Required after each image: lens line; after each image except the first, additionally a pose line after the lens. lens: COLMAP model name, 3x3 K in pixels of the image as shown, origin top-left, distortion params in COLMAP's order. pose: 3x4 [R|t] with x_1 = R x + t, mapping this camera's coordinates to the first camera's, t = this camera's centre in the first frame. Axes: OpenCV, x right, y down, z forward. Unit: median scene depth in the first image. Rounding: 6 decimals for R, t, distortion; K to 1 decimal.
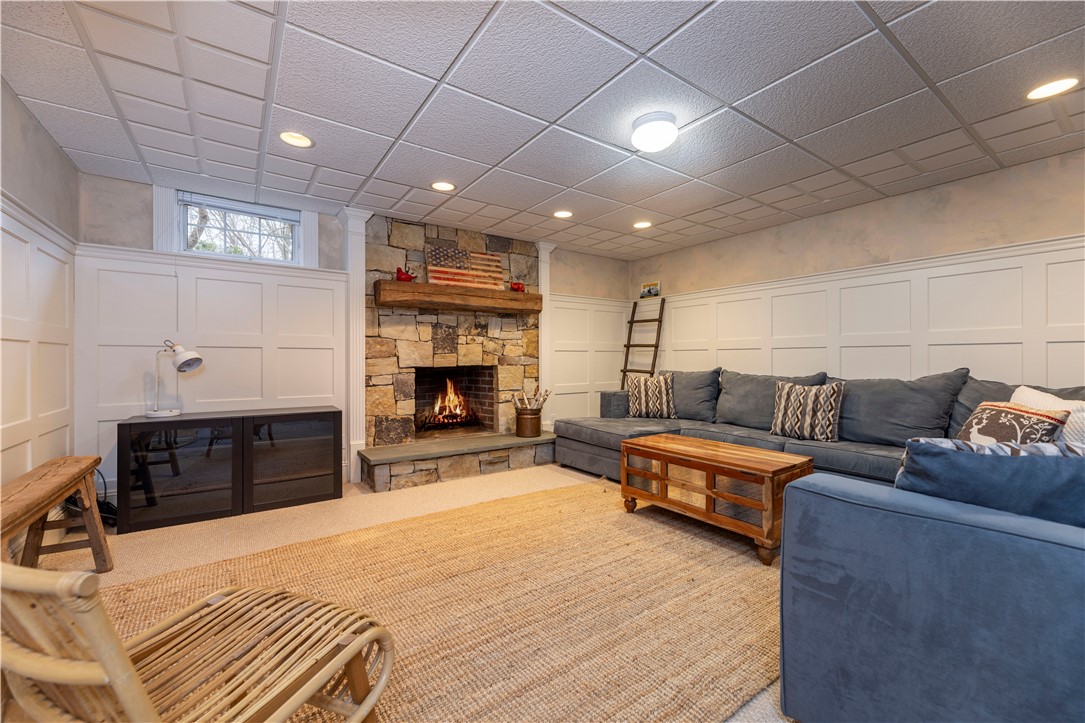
lens RADIAL K [[436.6, 0, 541.6], [0, 436.6, 360.5], [0, 0, 1]] dist [0.000937, 0.000305]
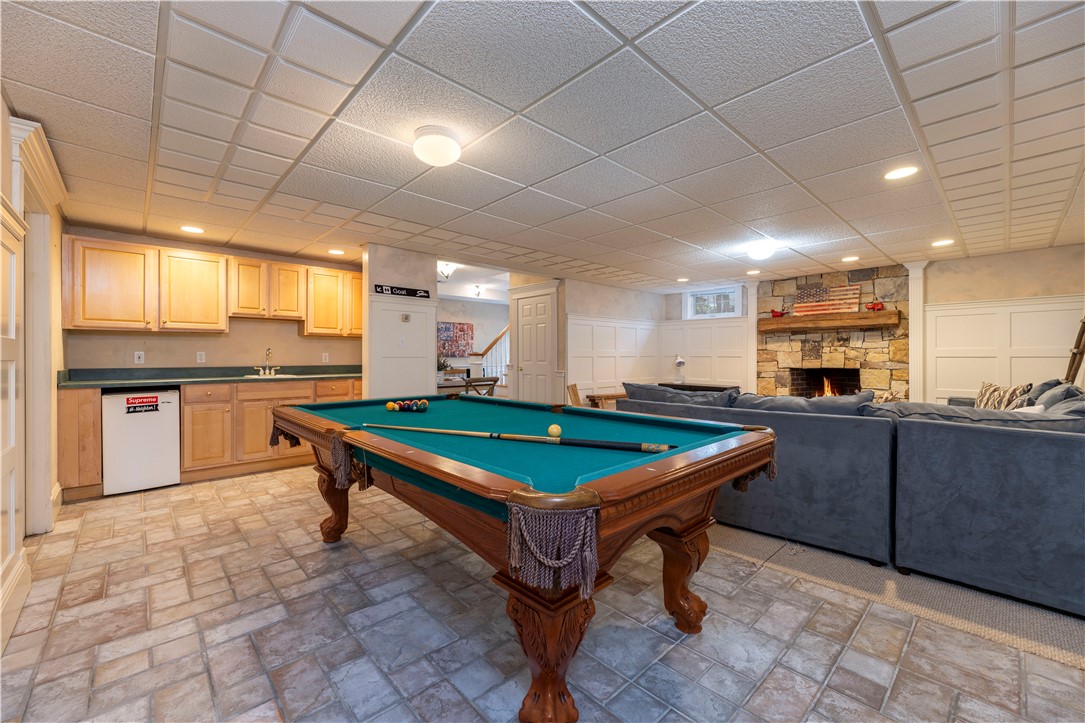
lens RADIAL K [[436.6, 0, 544.2], [0, 436.6, 359.1], [0, 0, 1]] dist [0.000937, 0.000305]
pose [[0.144211, 0.008073, -0.989514, 1.165357], [-0.007974, 0.999944, 0.006996, -0.021176], [0.989515, 0.006881, 0.144267, -0.129183]]
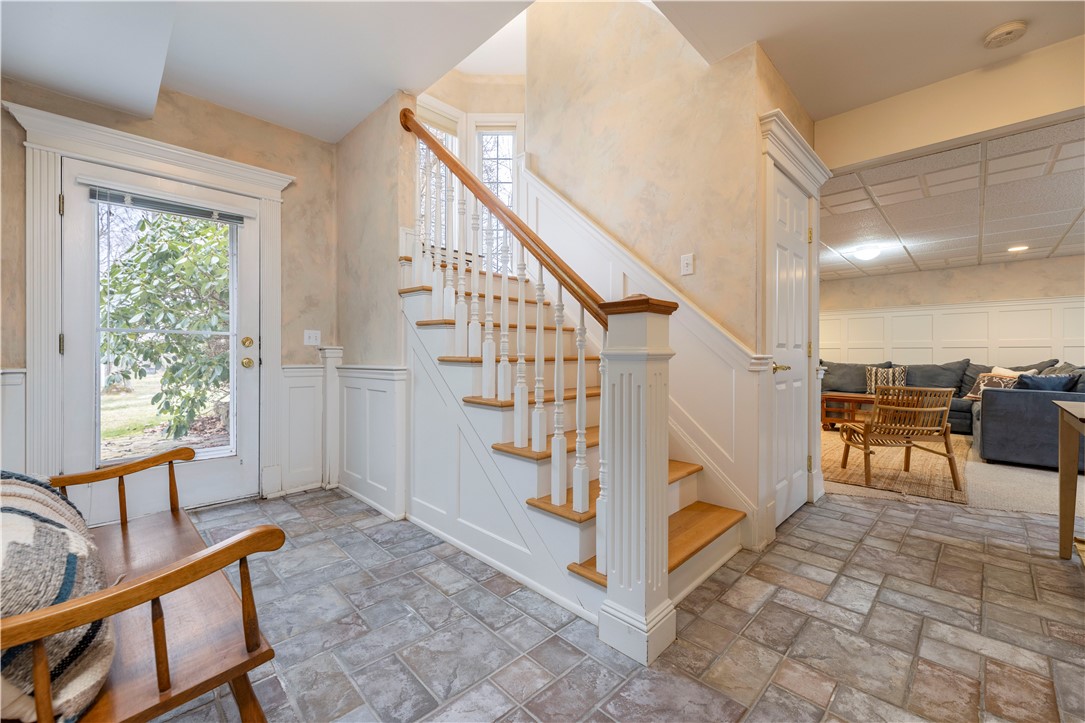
lens RADIAL K [[436.6, 0, 544.0], [0, 436.6, 354.5], [0, 0, 1]] dist [0.000937, 0.000305]
pose [[0.983824, 0.009316, 0.178895, -0.879832], [-0.008314, 0.999945, -0.006349, 0.015985], [-0.178945, 0.004759, 0.983848, -0.445310]]
